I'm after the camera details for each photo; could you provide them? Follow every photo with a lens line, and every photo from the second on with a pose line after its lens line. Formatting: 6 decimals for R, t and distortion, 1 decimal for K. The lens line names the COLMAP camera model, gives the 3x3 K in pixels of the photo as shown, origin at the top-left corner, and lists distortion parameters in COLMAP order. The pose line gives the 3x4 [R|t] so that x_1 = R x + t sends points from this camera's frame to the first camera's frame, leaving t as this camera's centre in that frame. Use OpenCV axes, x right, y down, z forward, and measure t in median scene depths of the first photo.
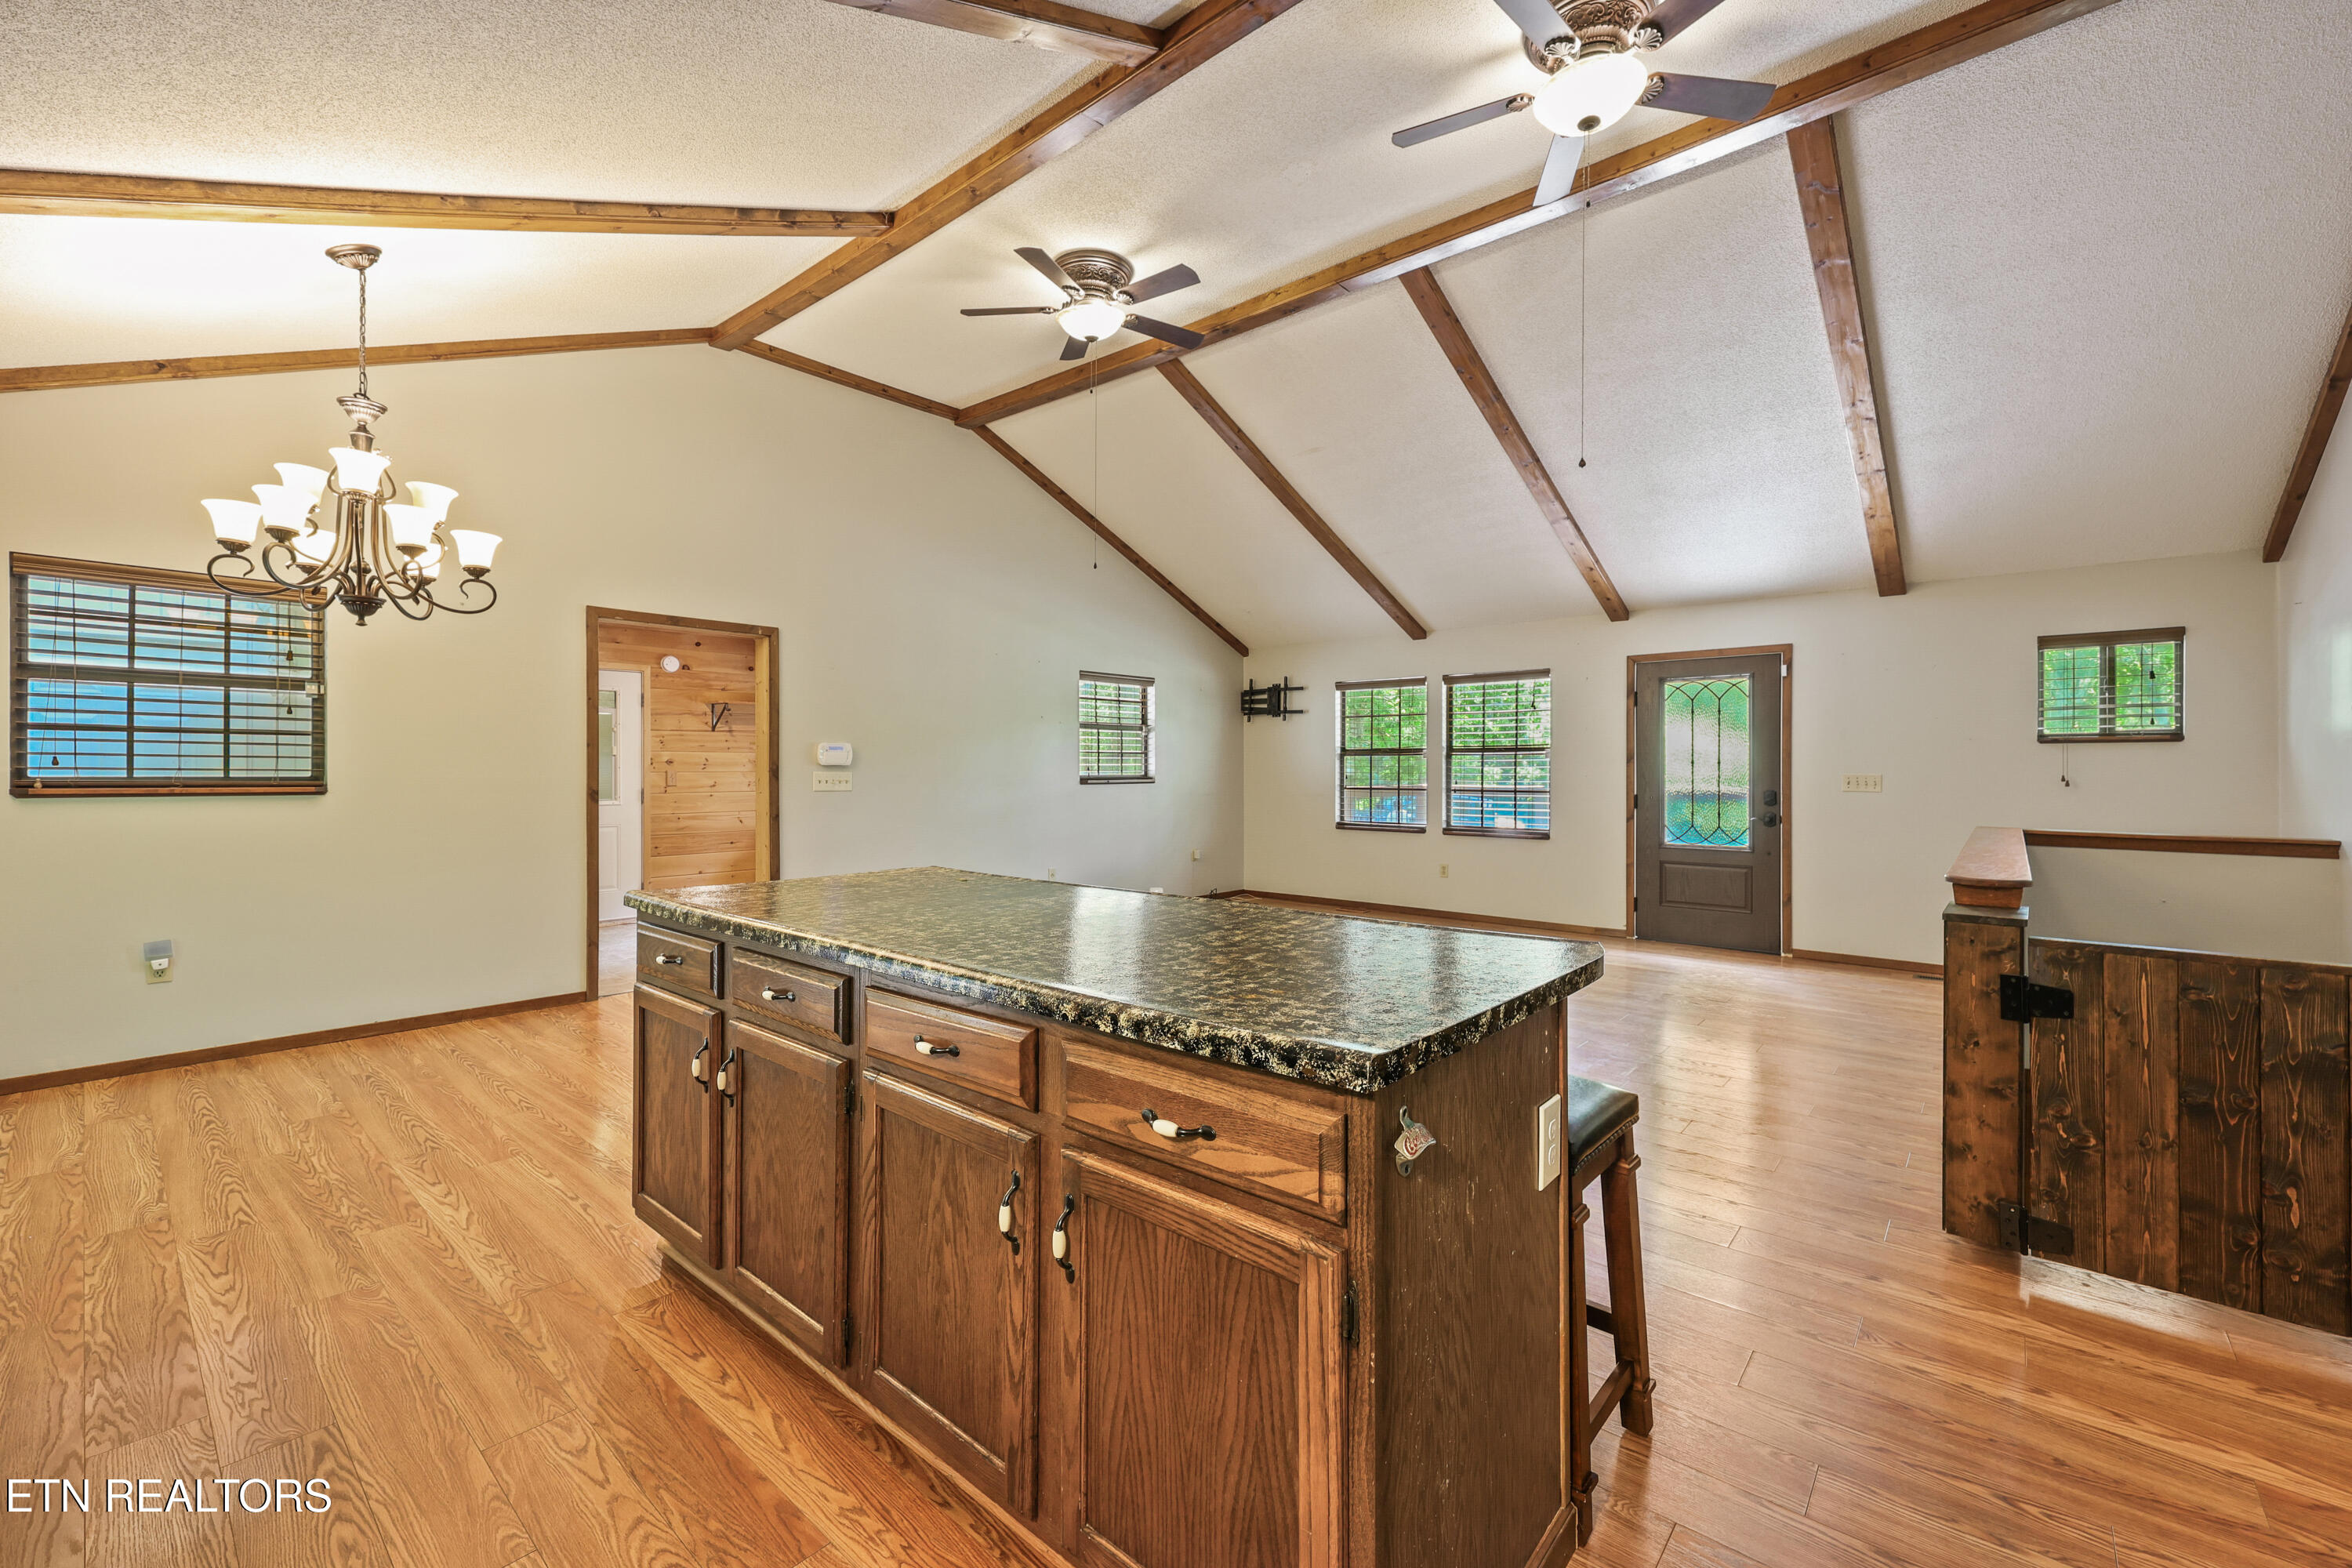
lens RADIAL K [[950.5, 0, 1168.5], [0, 950.5, 771.7], [0, 0, 1]] dist [0.001471, -0.000862]
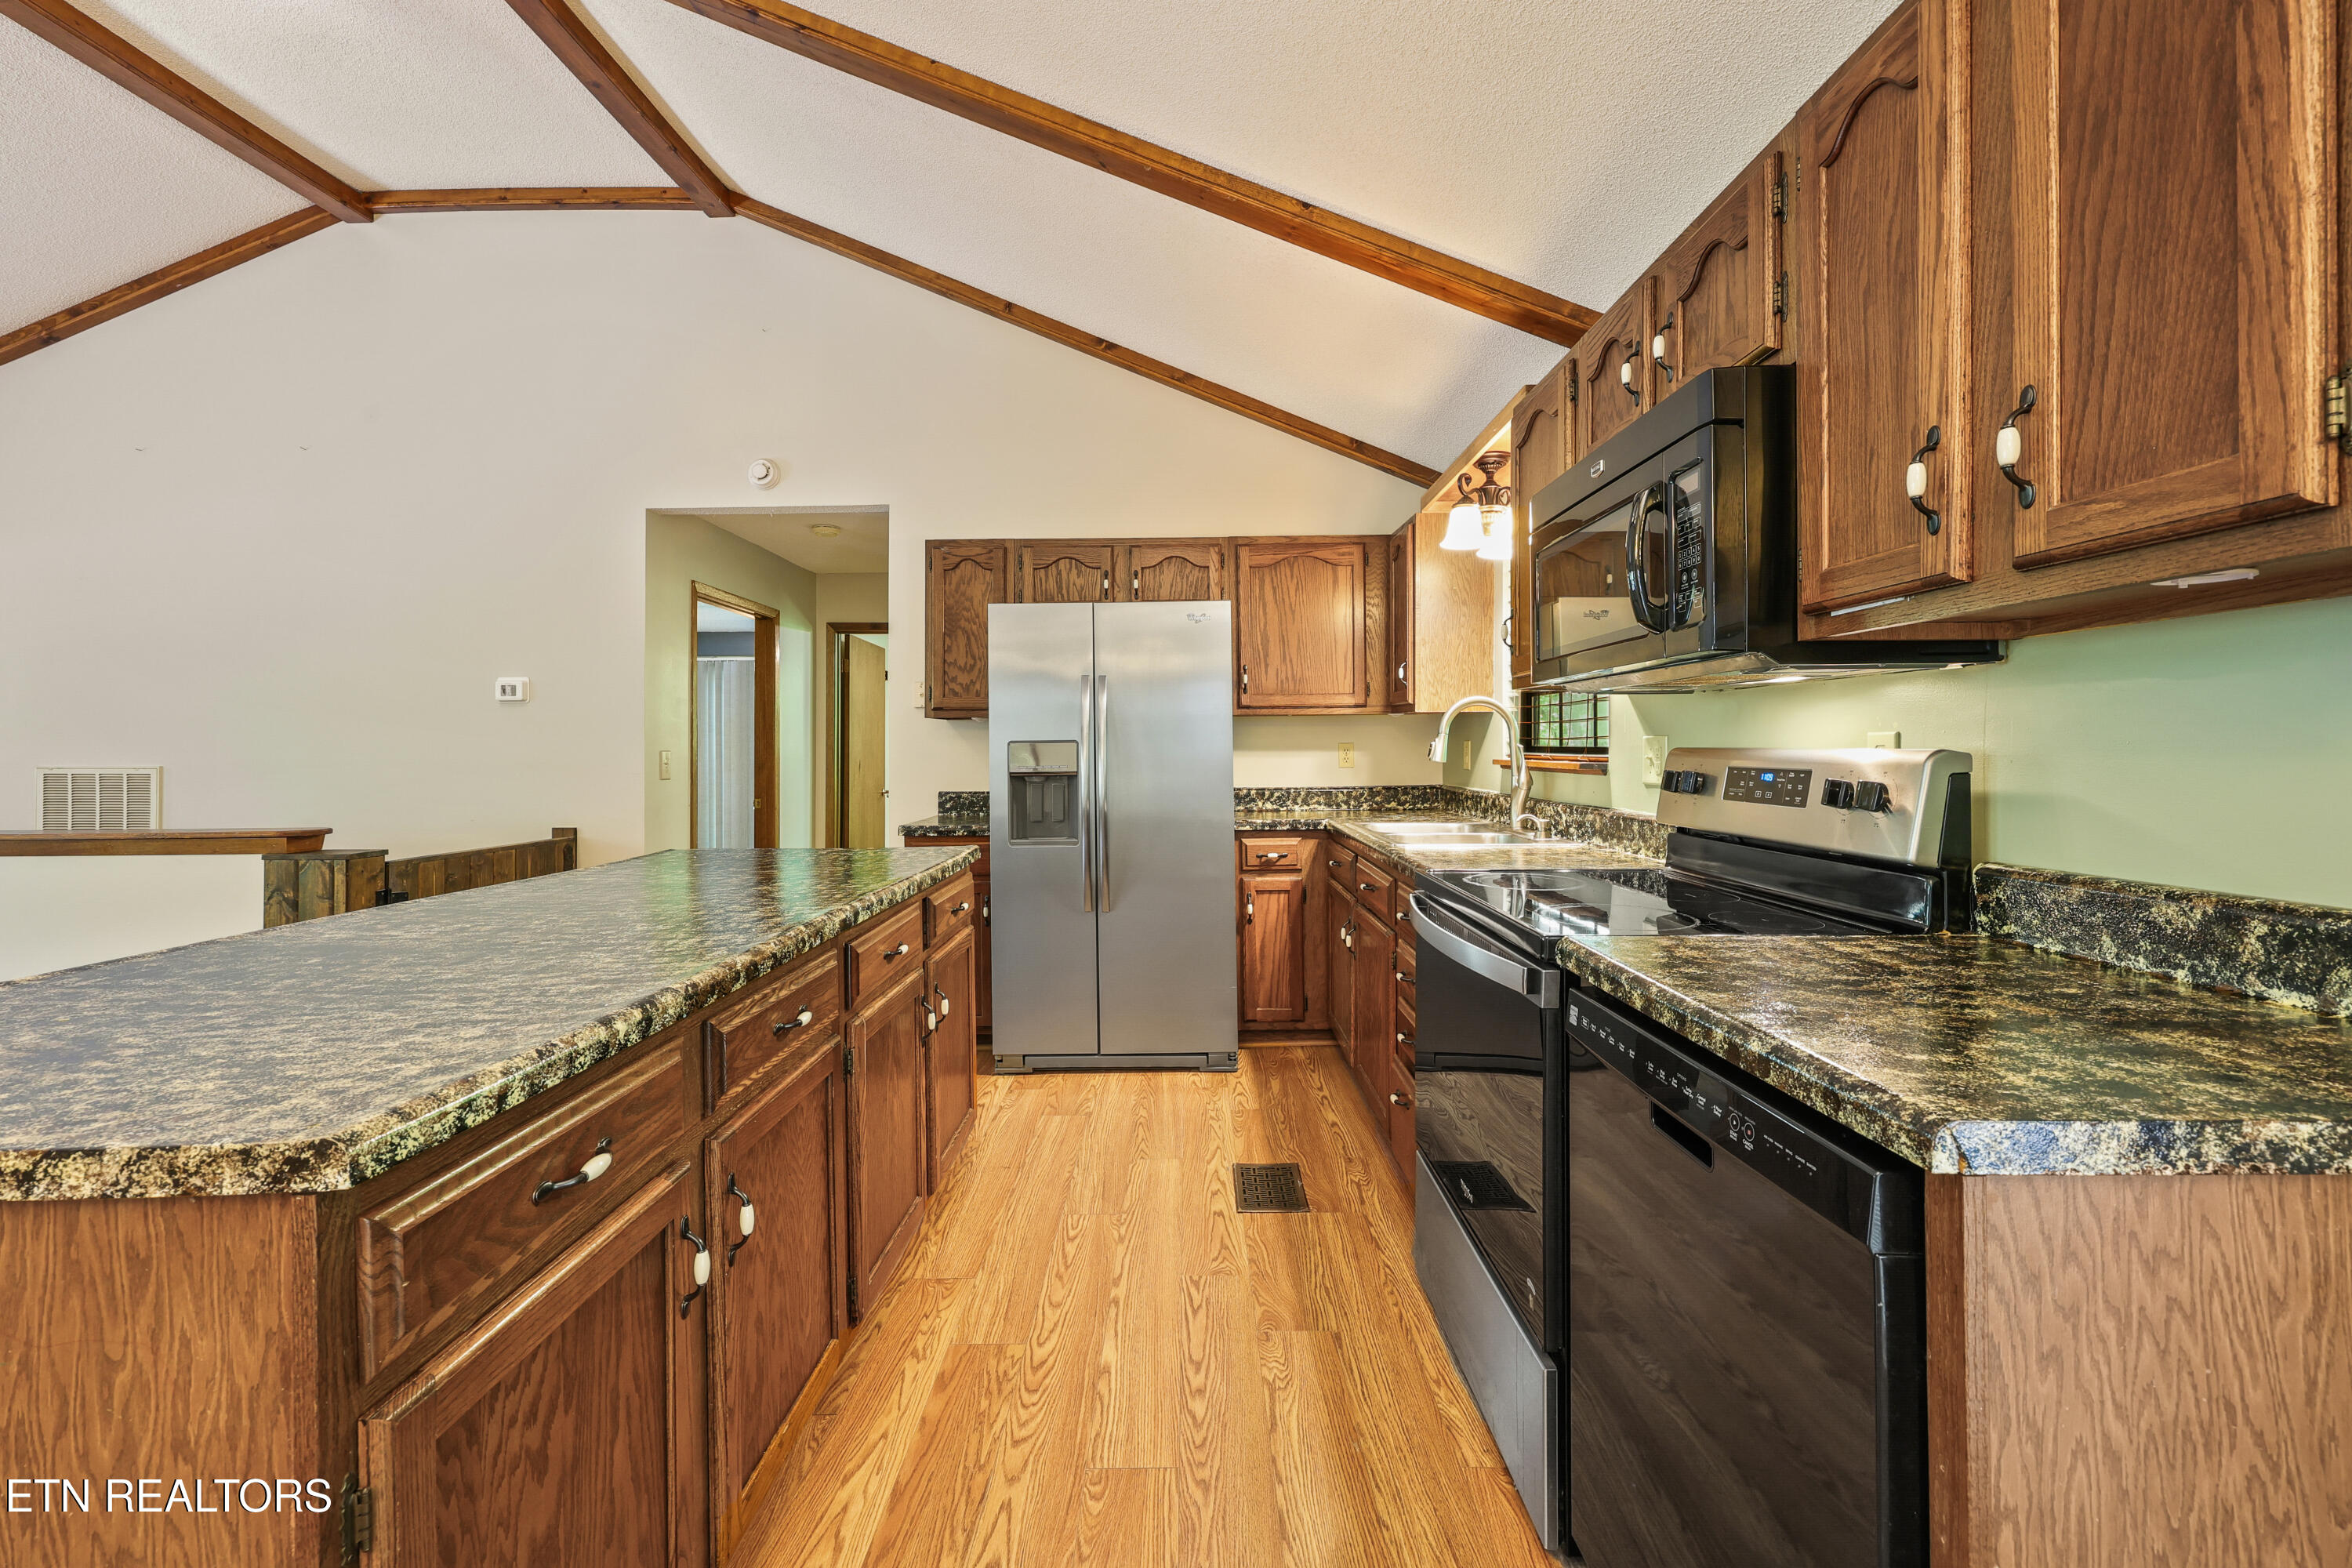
lens RADIAL K [[950.5, 0, 1186.8], [0, 950.5, 747.5], [0, 0, 1]] dist [0.001471, -0.000862]
pose [[-0.663475, 0.008189, 0.748154, -0.289284], [0.004909, 0.999966, -0.006591, 0.000915], [-0.748182, -0.000700, -0.663493, 0.303069]]
